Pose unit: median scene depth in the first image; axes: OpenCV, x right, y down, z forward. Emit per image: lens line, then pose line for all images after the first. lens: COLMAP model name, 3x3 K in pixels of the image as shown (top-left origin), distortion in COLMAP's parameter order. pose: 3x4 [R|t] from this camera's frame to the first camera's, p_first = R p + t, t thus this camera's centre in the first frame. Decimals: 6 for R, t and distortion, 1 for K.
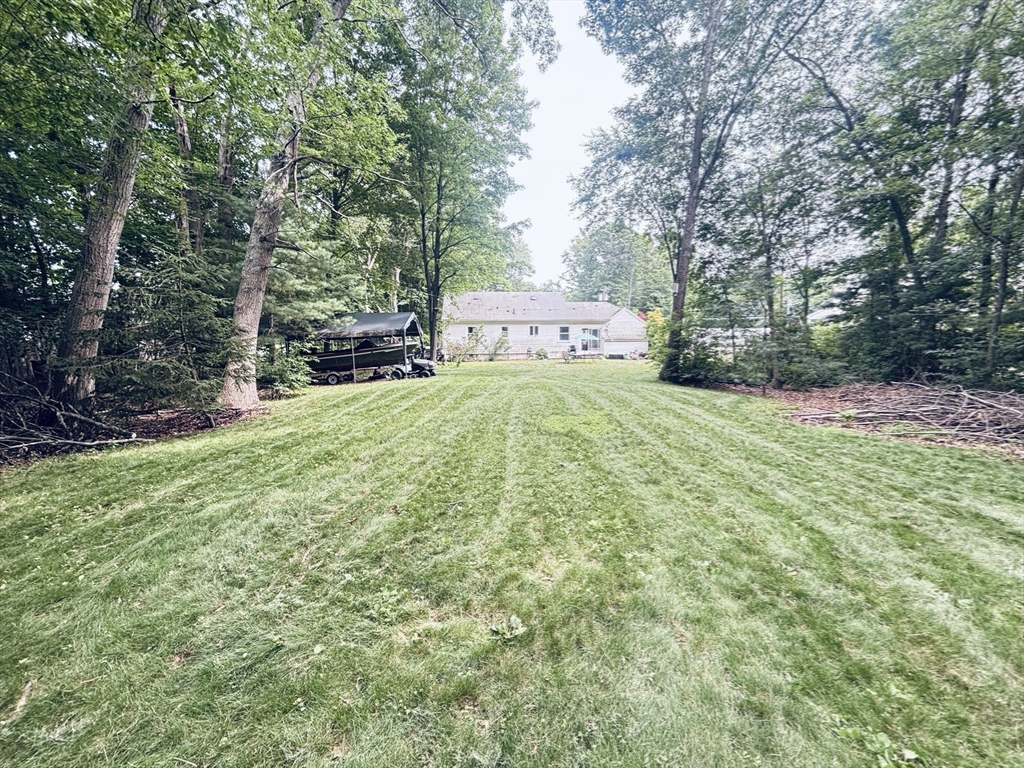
lens RADIAL K [[420.3, 0, 506.1], [0, 420.3, 384.9], [0, 0, 1]] dist [0.010063, -0.002601]
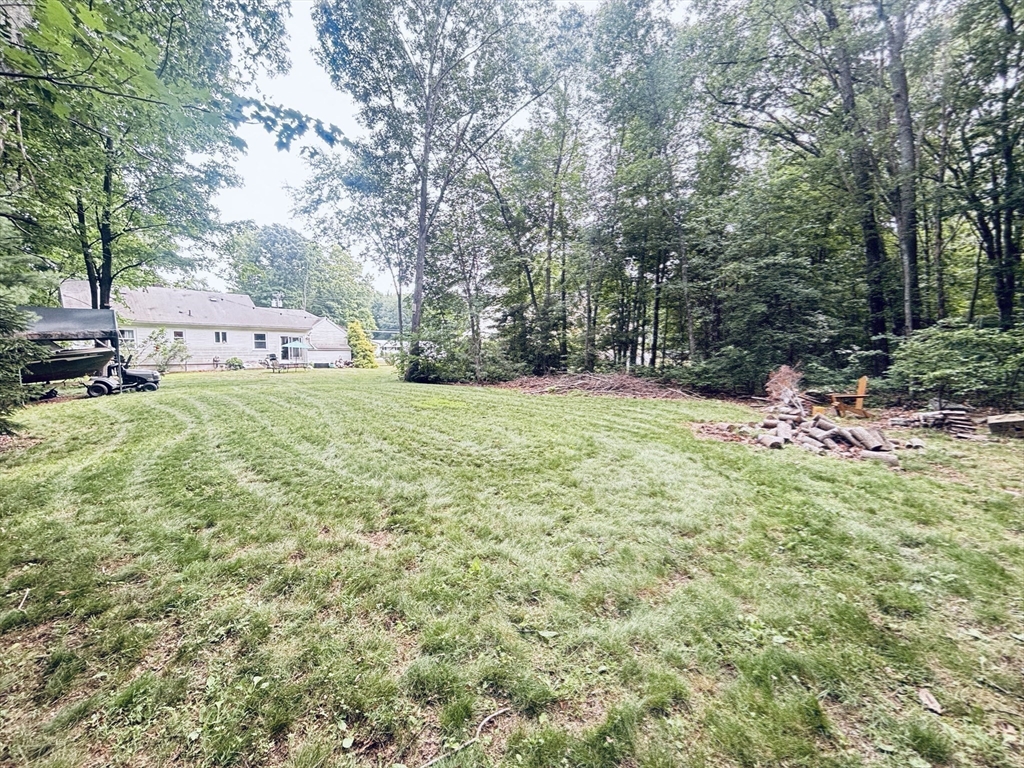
lens RADIAL K [[420.3, 0, 508.0], [0, 420.3, 388.4], [0, 0, 1]] dist [0.010063, -0.002601]
pose [[0.718592, -0.054316, 0.693307, -0.120571], [0.065764, 0.997785, 0.010007, 0.007113], [-0.692315, 0.038403, 0.720573, -0.037335]]
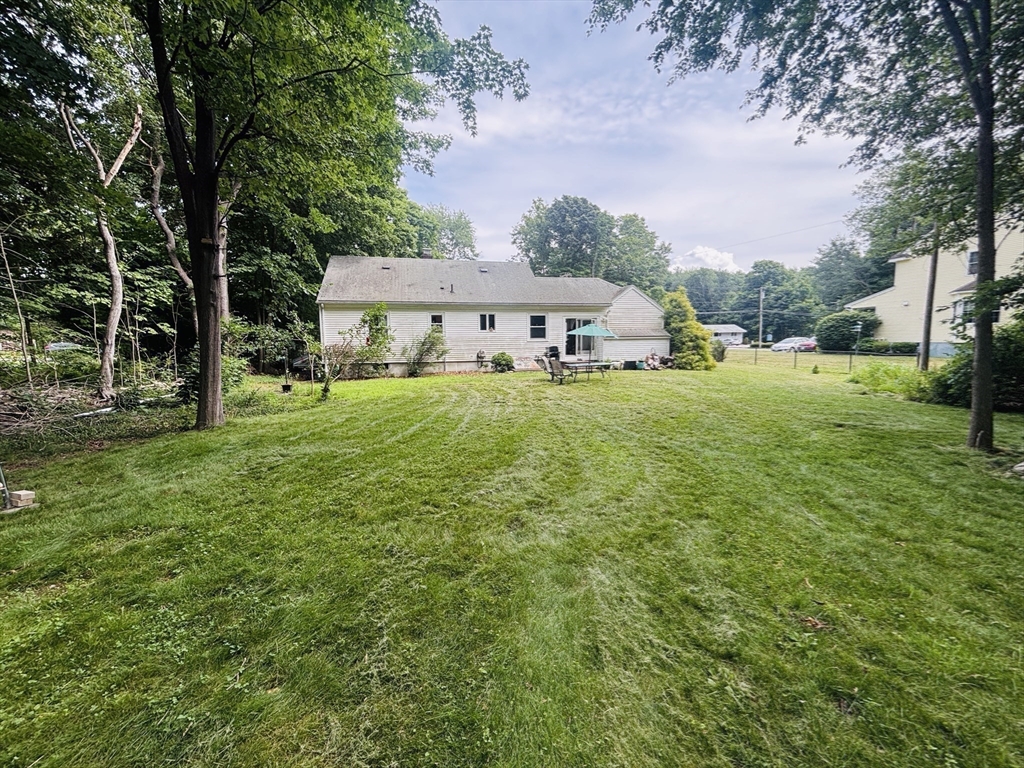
lens RADIAL K [[420.3, 0, 512.0], [0, 420.3, 385.2], [0, 0, 1]] dist [0.010063, -0.002601]
pose [[0.988221, -0.022679, 0.151346, 0.009552], [0.022191, 0.999742, 0.004917, -0.044141], [-0.151418, -0.001501, 0.988469, 0.424337]]
